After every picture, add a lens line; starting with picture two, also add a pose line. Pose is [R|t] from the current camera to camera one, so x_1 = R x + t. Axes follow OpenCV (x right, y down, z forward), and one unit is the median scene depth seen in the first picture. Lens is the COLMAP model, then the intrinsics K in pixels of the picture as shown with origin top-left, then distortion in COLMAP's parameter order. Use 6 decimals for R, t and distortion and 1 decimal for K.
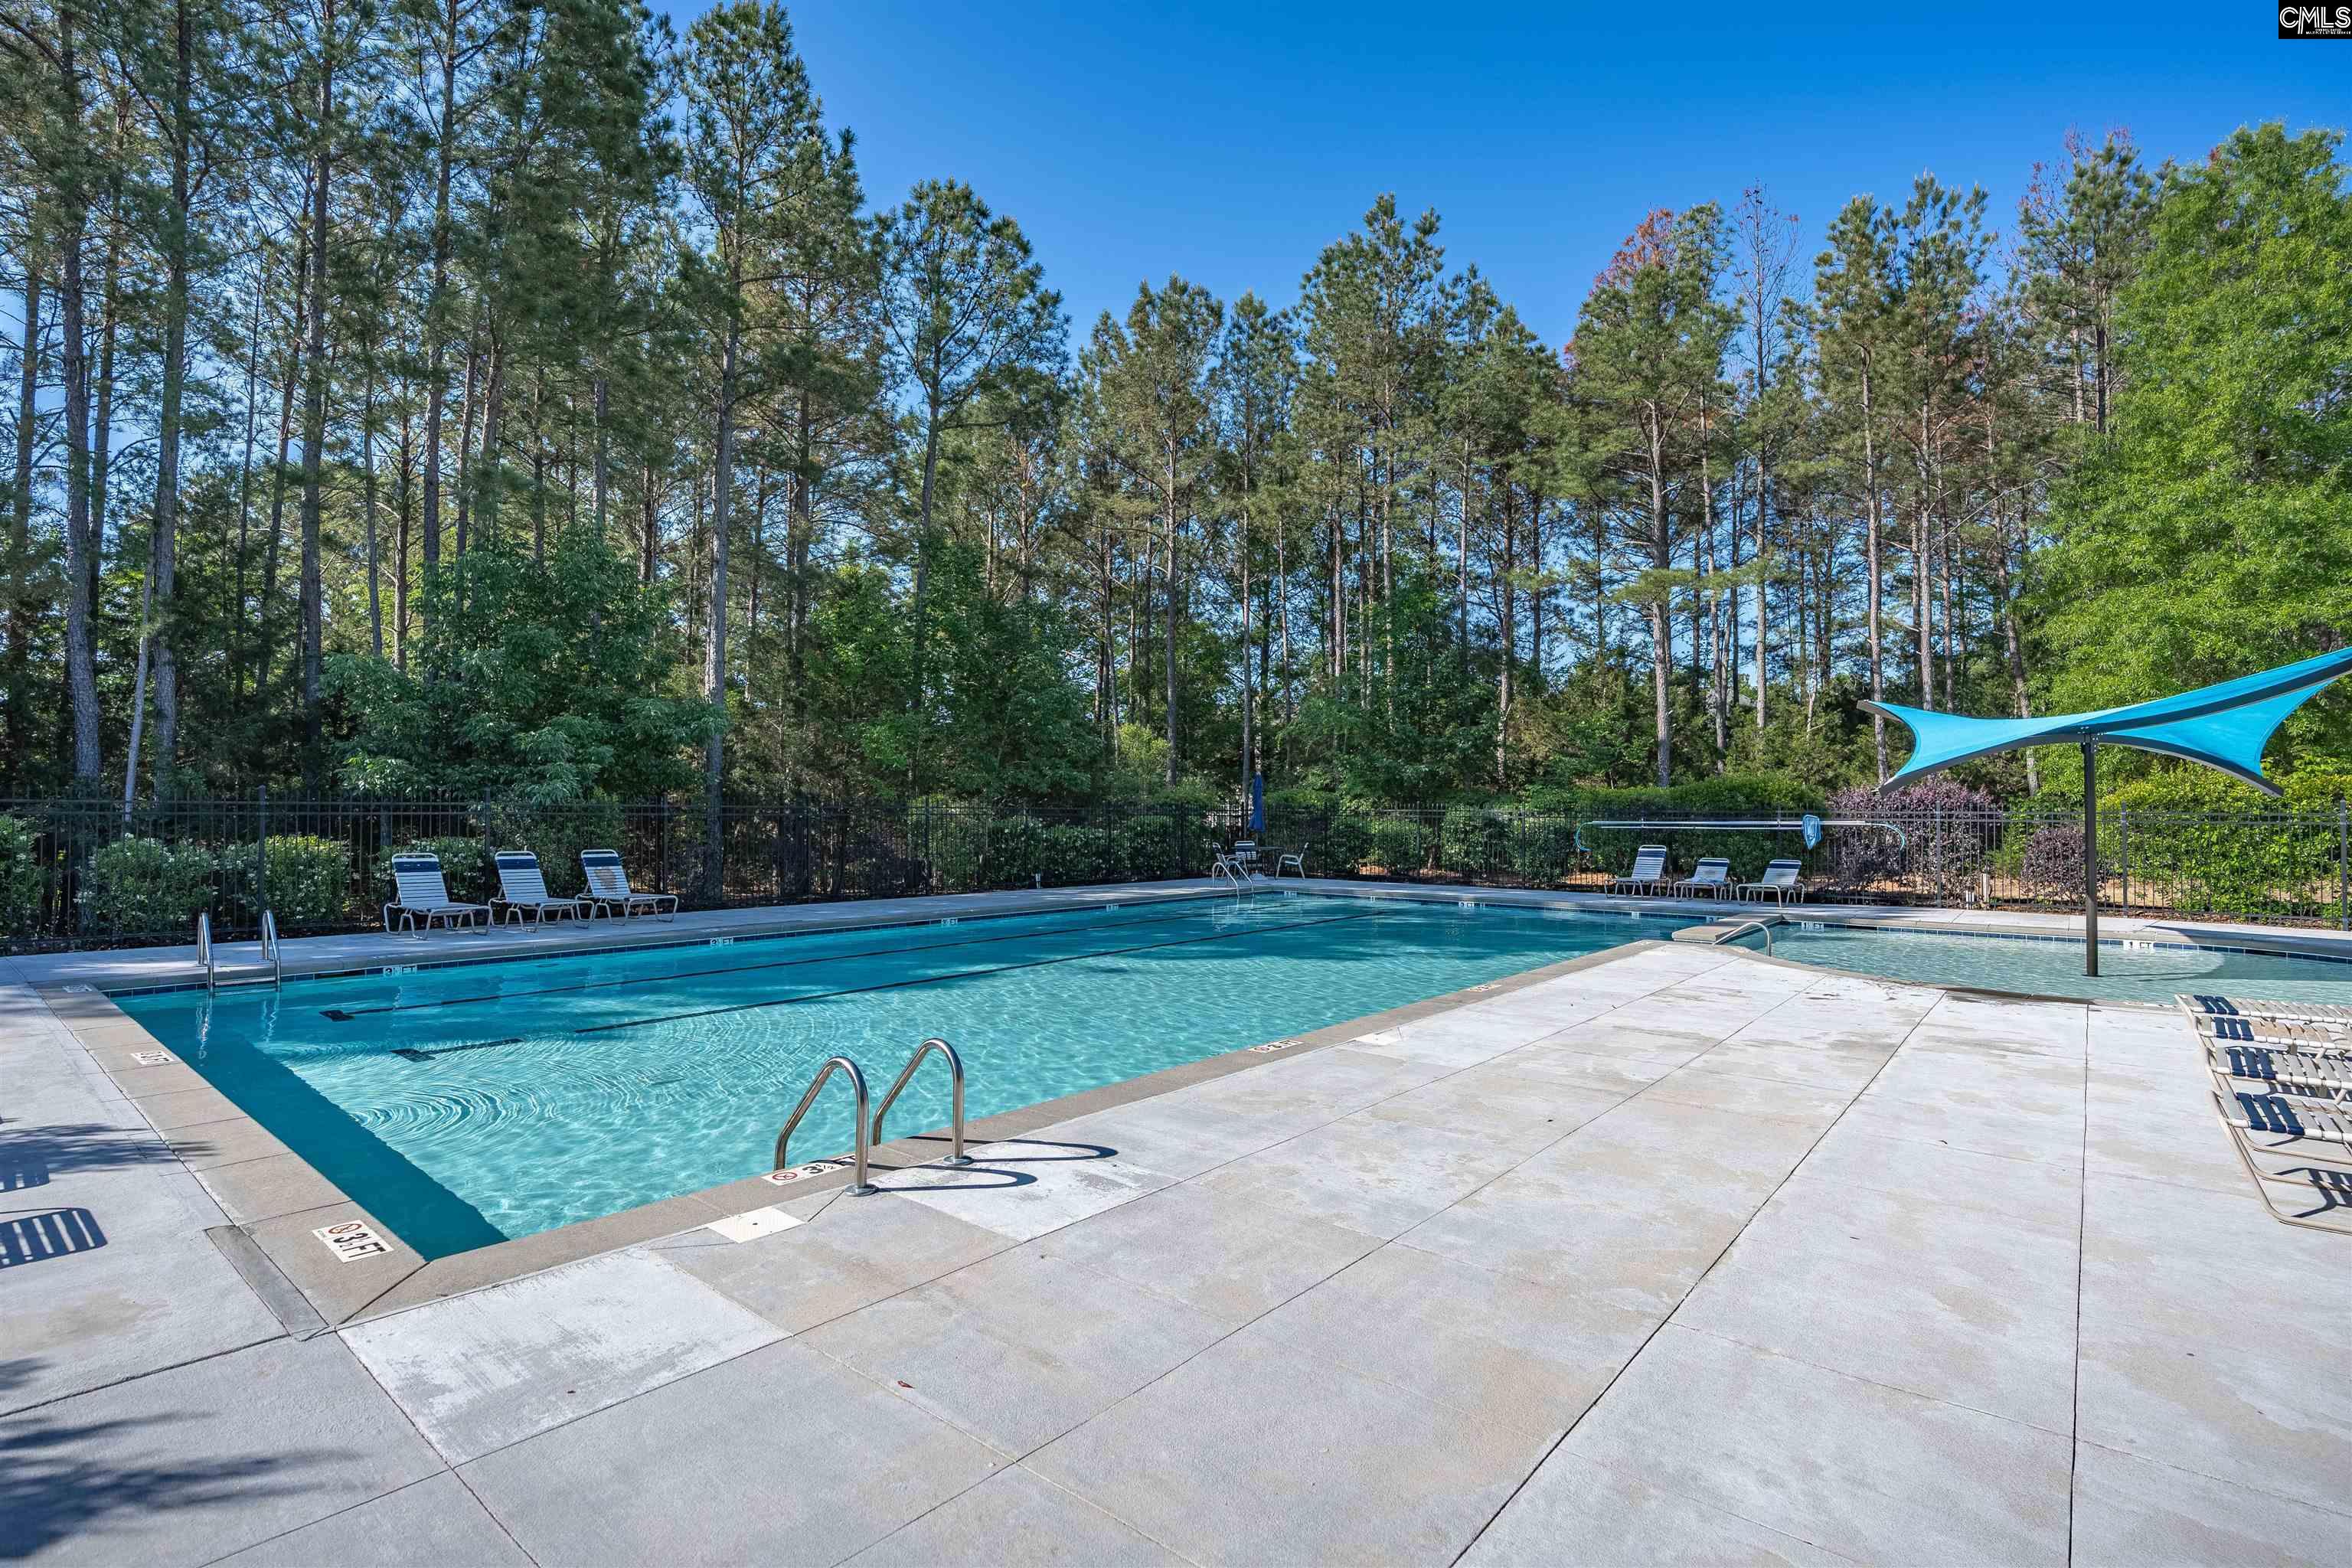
lens RADIAL K [[1112.5, 0, 1167.0], [0, 1112.5, 764.3], [0, 0, 1]] dist [-0.027853, 0.000520]
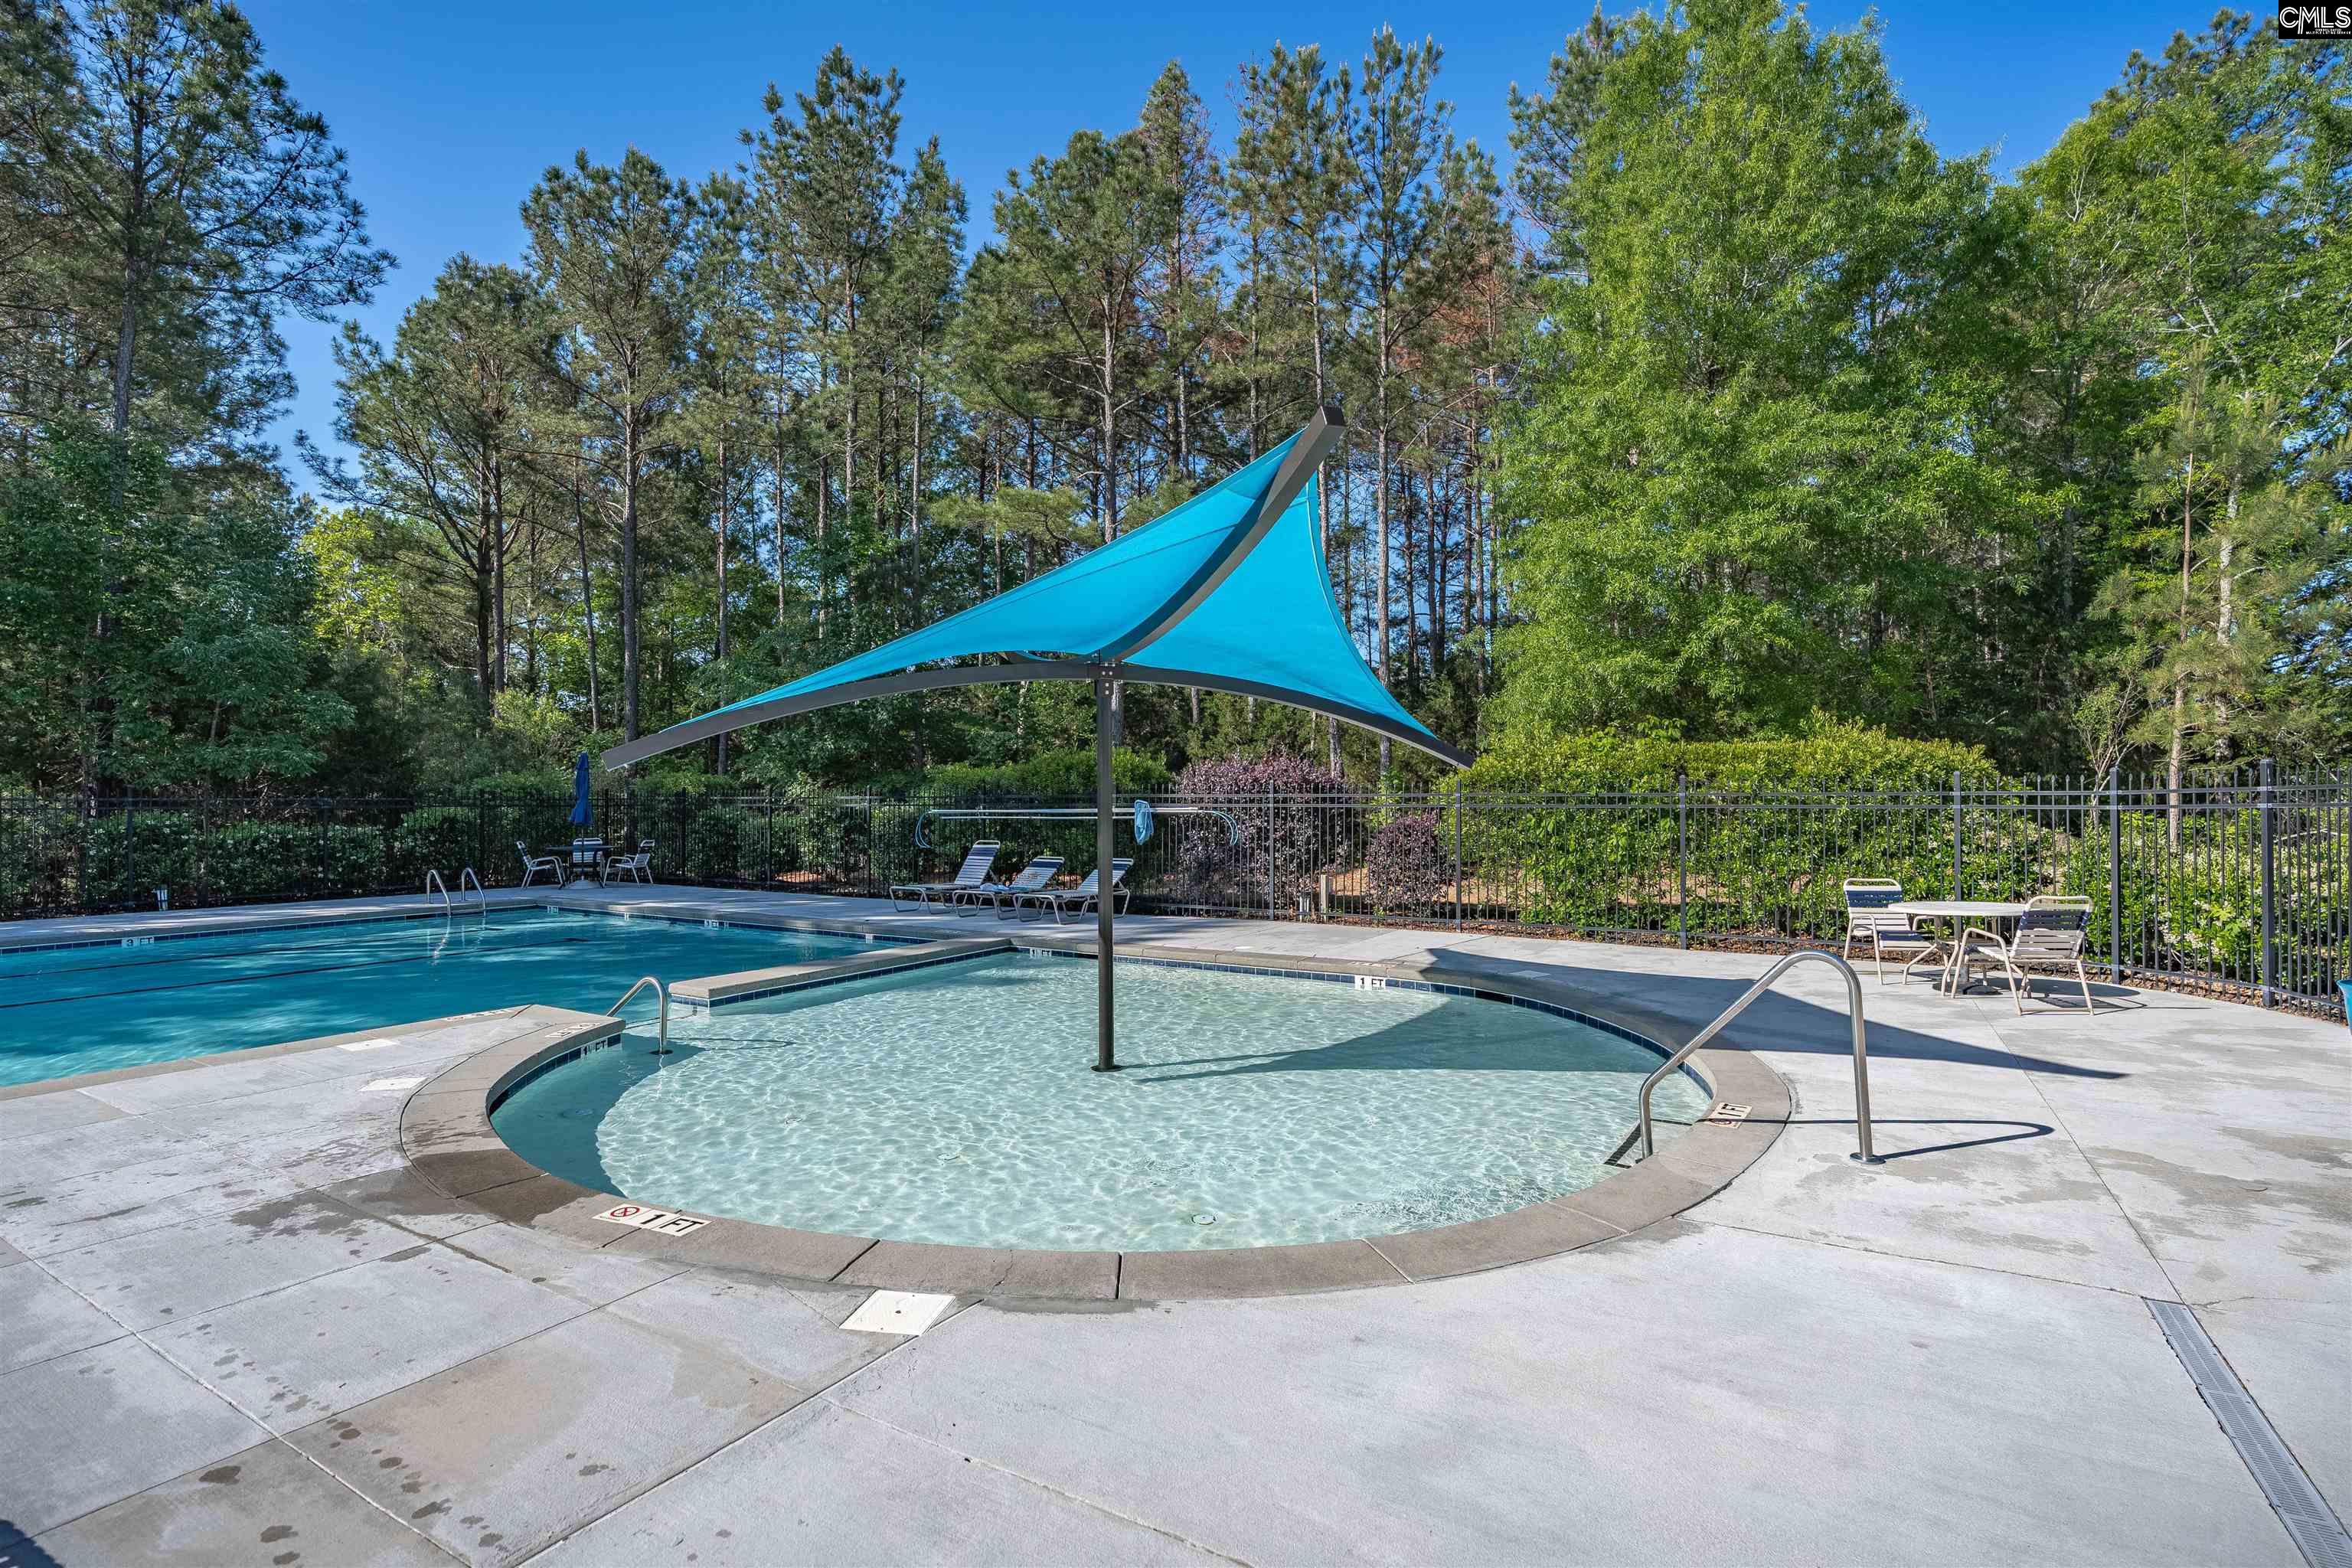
lens RADIAL K [[1112.5, 0, 1167.0], [0, 1112.5, 764.3], [0, 0, 1]] dist [-0.027853, 0.000520]
pose [[0.986661, -0.004854, 0.162719, 0.469813], [0.002938, 0.999924, 0.012015, 0.011700], [-0.162765, -0.011377, 0.986599, 0.228262]]
